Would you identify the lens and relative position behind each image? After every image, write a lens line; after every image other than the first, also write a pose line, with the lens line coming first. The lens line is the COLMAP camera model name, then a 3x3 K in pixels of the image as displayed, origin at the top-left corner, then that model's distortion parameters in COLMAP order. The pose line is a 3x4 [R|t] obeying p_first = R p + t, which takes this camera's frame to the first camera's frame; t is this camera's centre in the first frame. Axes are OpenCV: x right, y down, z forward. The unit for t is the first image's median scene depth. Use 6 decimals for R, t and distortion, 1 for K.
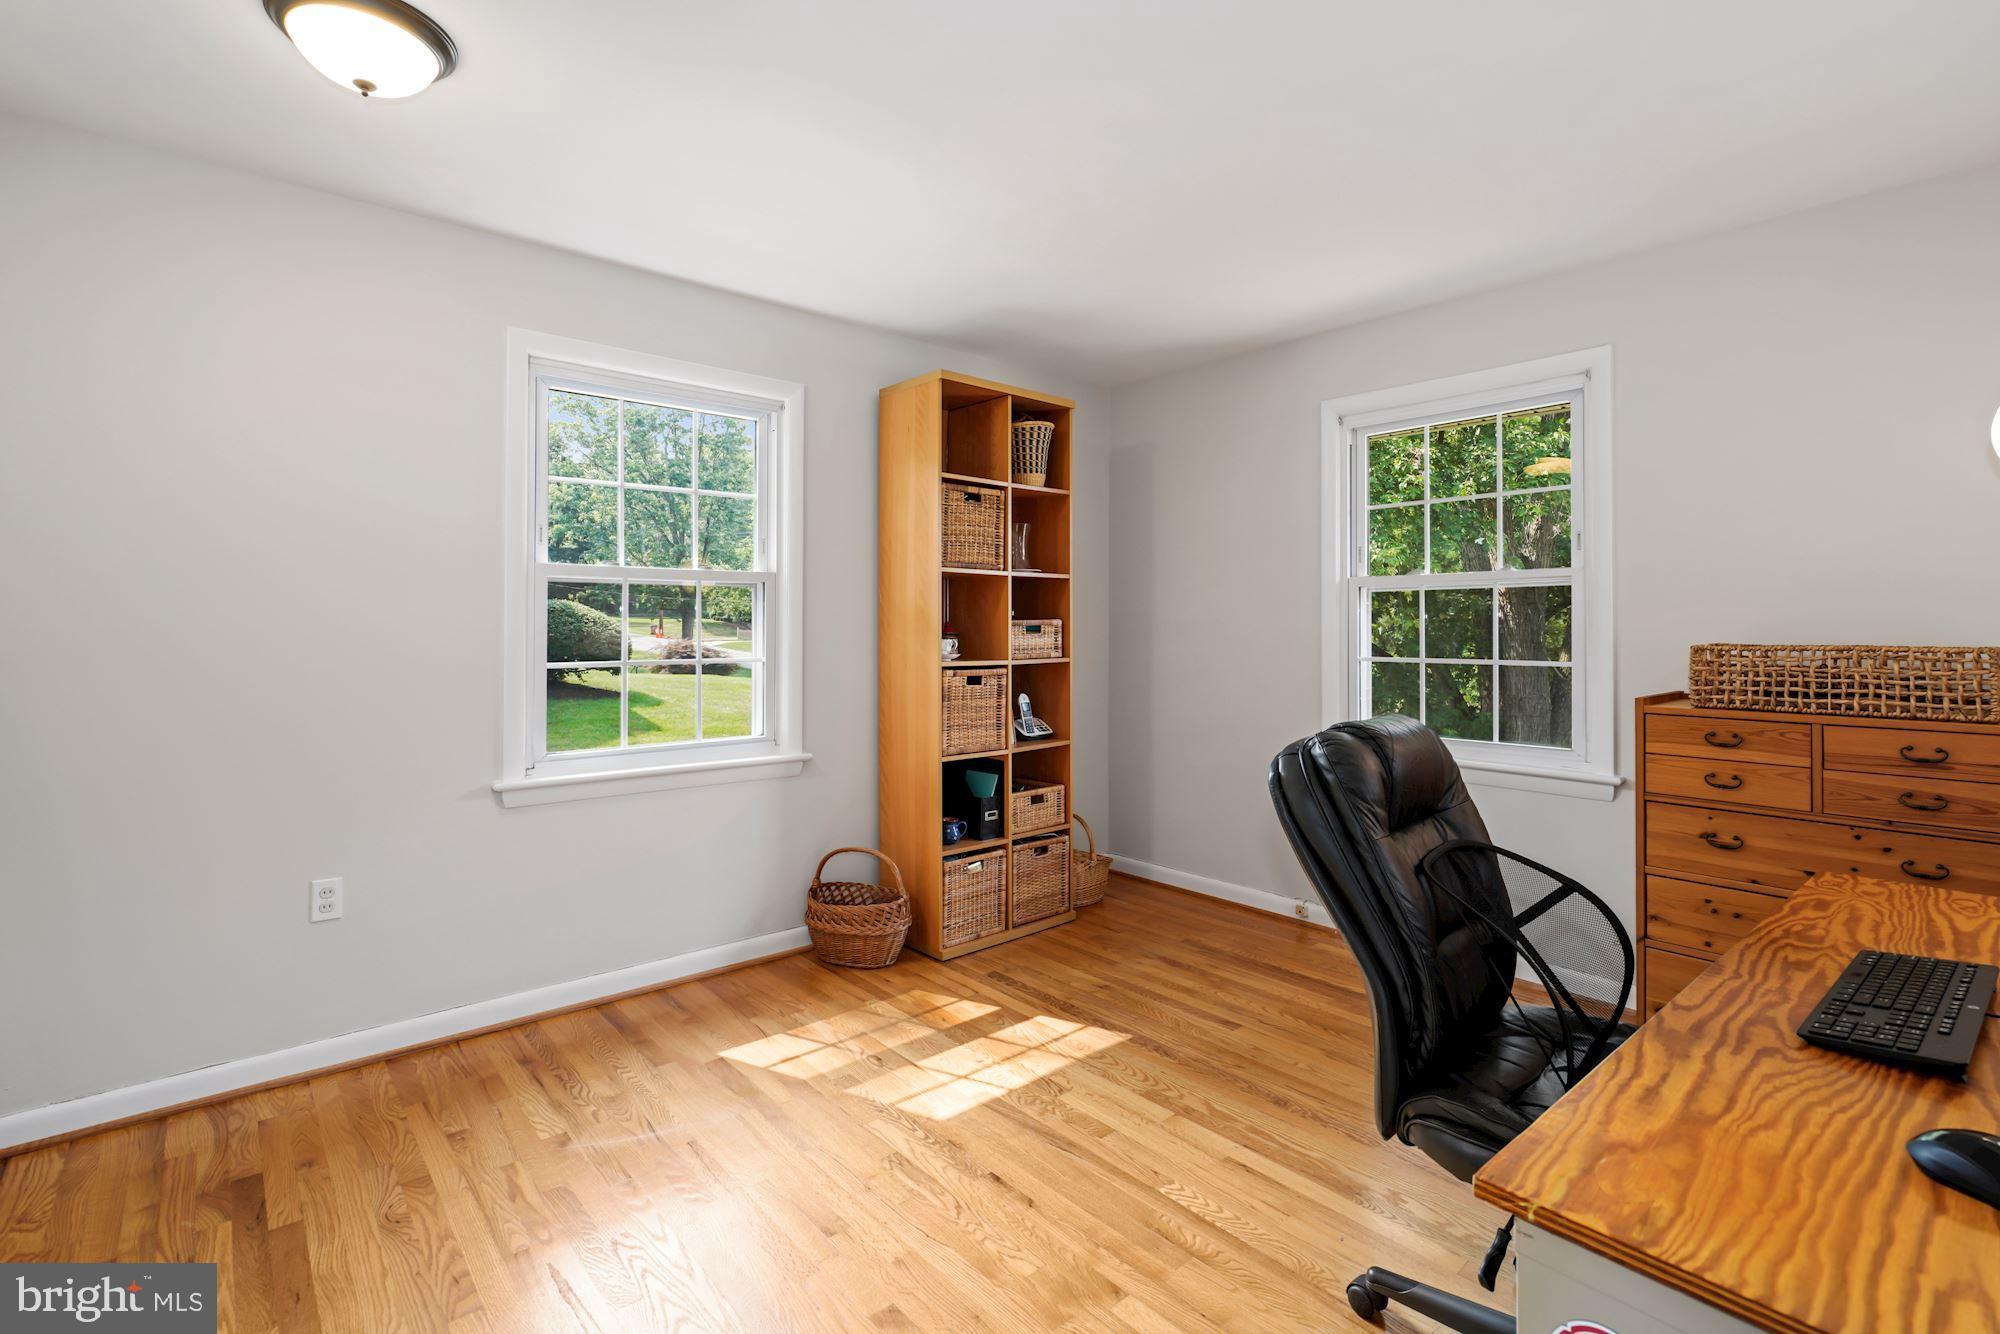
lens RADIAL K [[912.2, 0, 993.9], [0, 912.2, 626.3], [0, 0, 1]] dist [-0.002213, 0.000308]
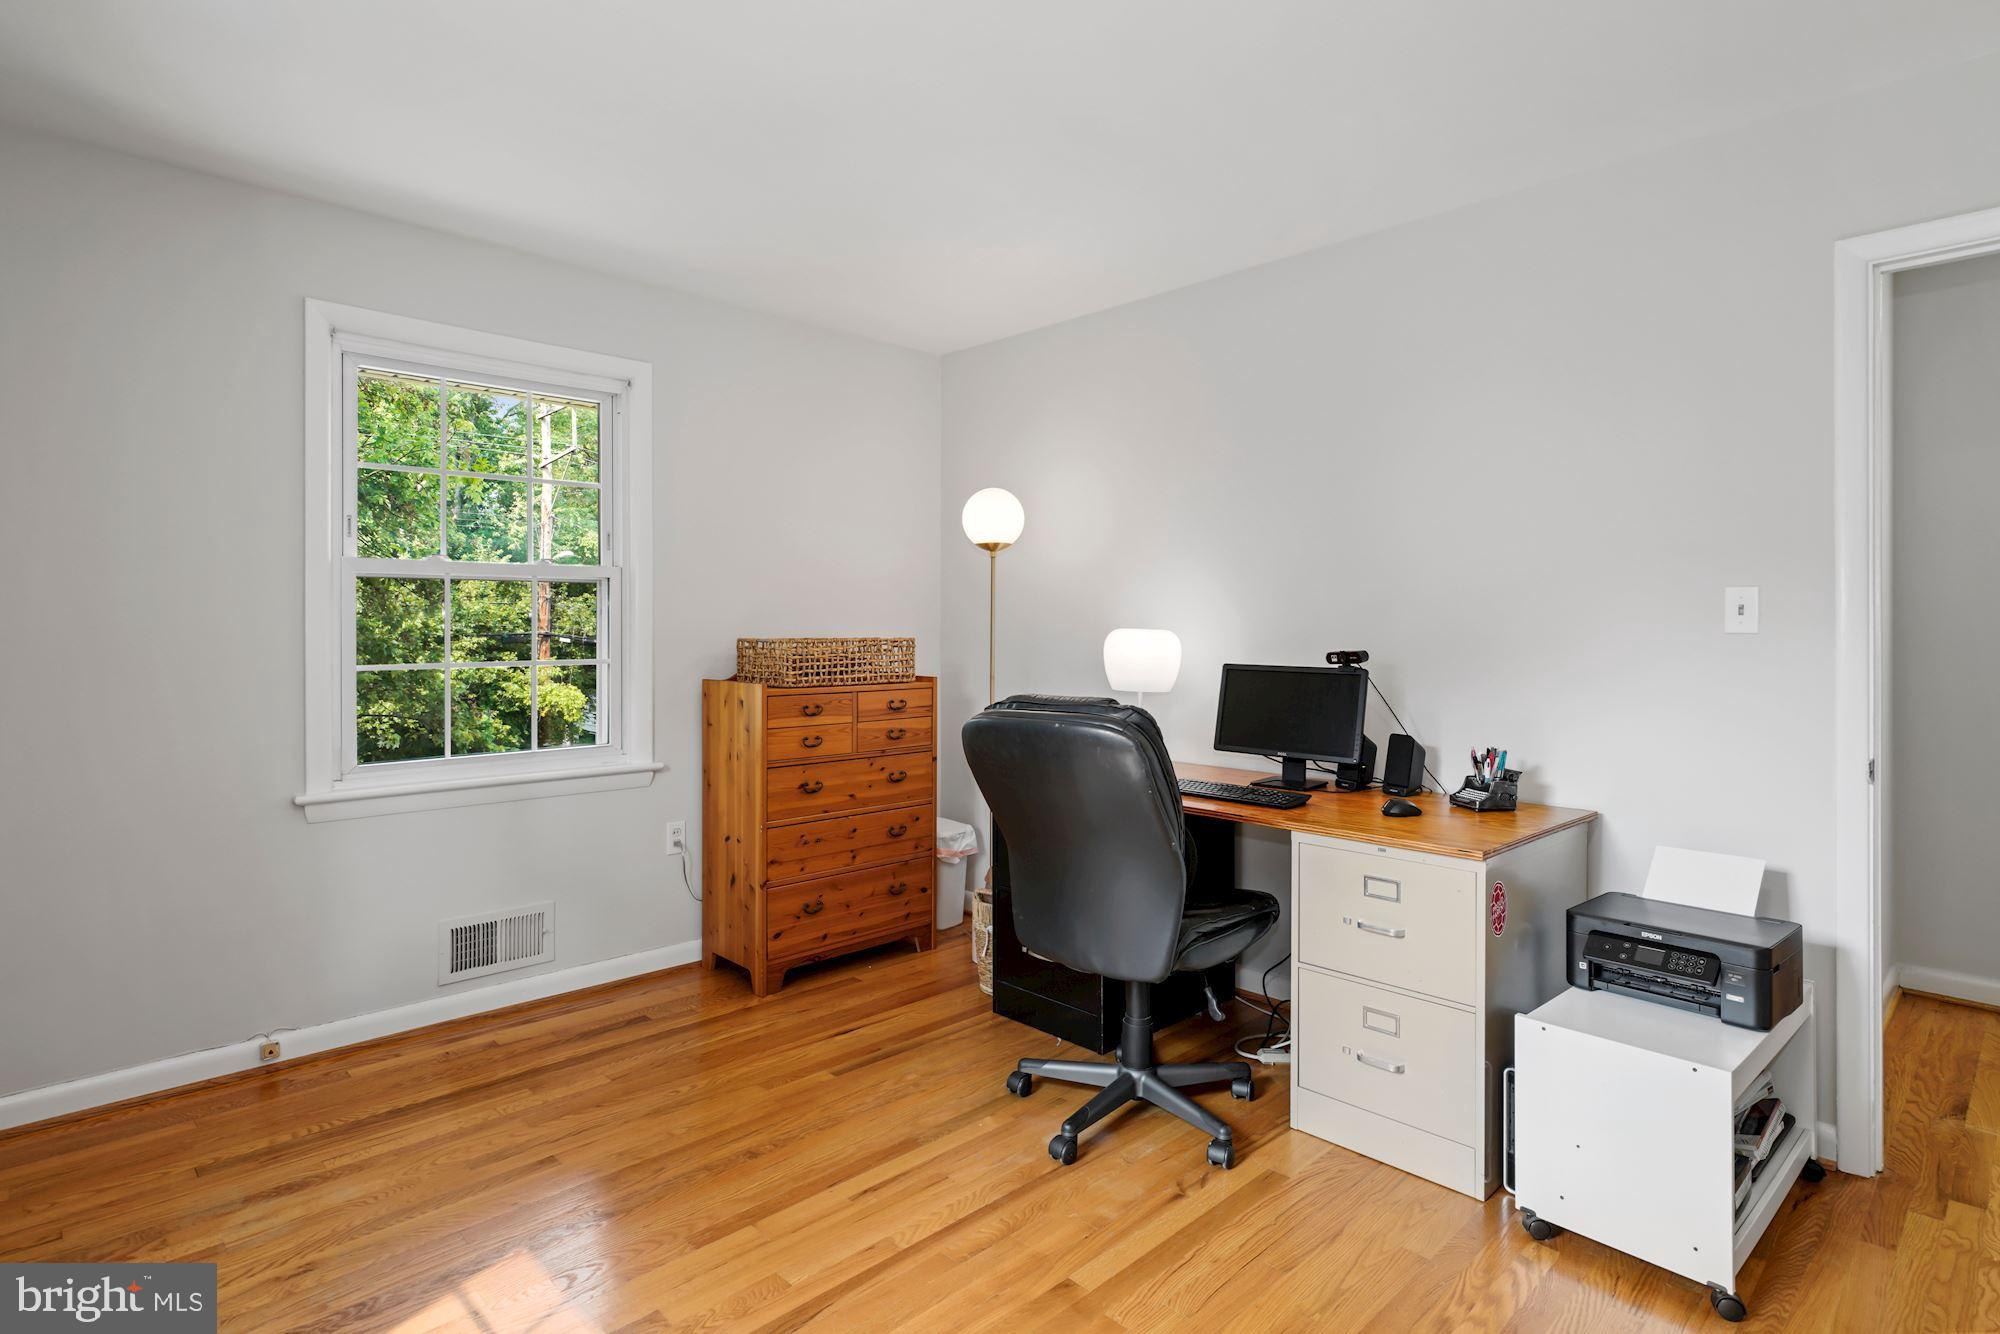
lens RADIAL K [[1034.3, 0, 1004.1], [0, 1034.3, 633.0], [0, 0, 1]] dist [0.003374, 0.001654]
pose [[-0.062304, -0.005514, 0.998042, -0.690964], [-0.002259, 0.999983, 0.005384, 0.003596], [-0.998055, -0.001919, -0.062316, 0.790178]]
